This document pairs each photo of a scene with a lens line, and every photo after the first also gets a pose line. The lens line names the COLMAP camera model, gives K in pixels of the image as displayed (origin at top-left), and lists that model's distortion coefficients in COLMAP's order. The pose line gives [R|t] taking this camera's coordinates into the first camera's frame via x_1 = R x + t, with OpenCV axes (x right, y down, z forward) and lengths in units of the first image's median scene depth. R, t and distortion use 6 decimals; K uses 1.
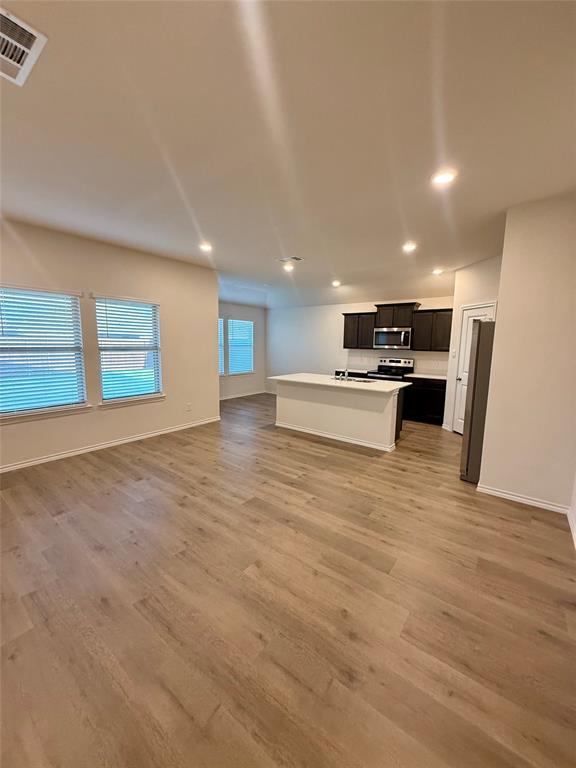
lens RADIAL K [[307.0, 0, 288.0], [0, 307.0, 384.0], [0, 0, 1]] dist [-0.001329, -0.000132]
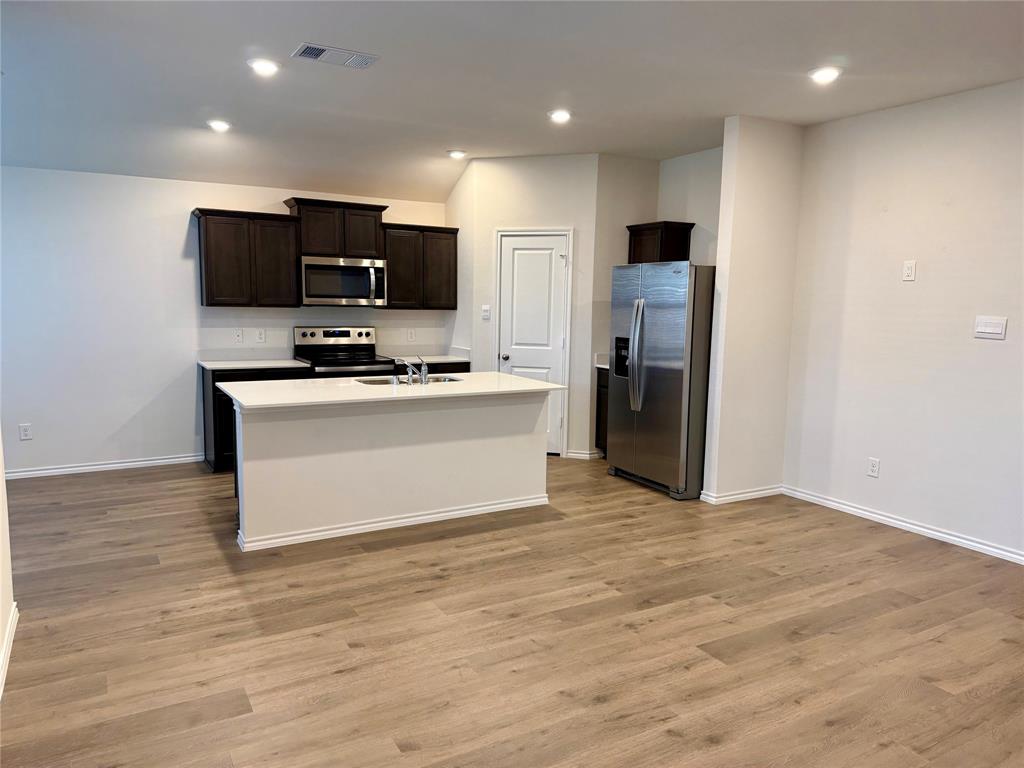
lens RADIAL K [[716.4, 0, 516.2], [0, 716.4, 382.6], [0, 0, 1]] dist [0.096771, -0.127941]
pose [[0.378258, -0.118009, 0.918148, -0.782450], [0.115505, 0.990107, 0.079672, -0.086488], [-0.918466, 0.075914, 0.388146, 0.555546]]
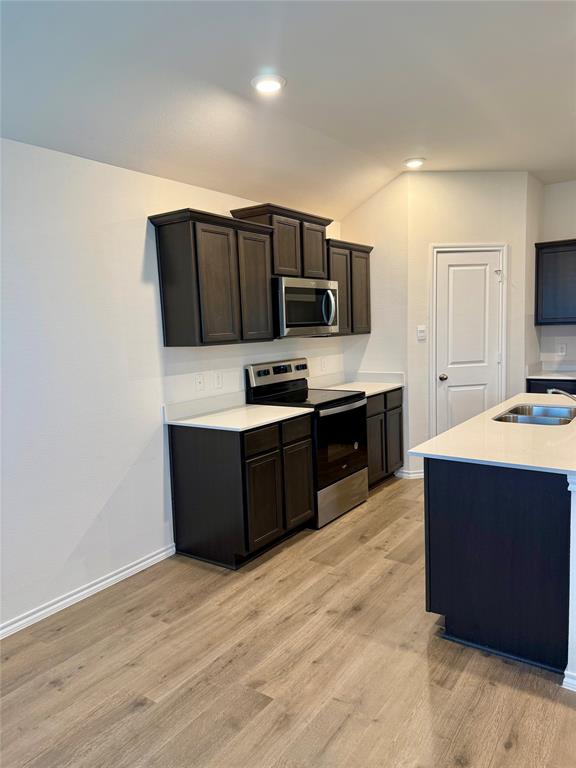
lens RADIAL K [[537.3, 0, 288.0], [0, 537.3, 384.0], [0, 0, 1]] dist [0.096771, -0.127941]
pose [[-0.035619, -0.122794, 0.991793, -0.472599], [0.176660, 0.976020, 0.127186, -0.211224], [-0.983627, 0.179740, -0.013072, 1.530670]]
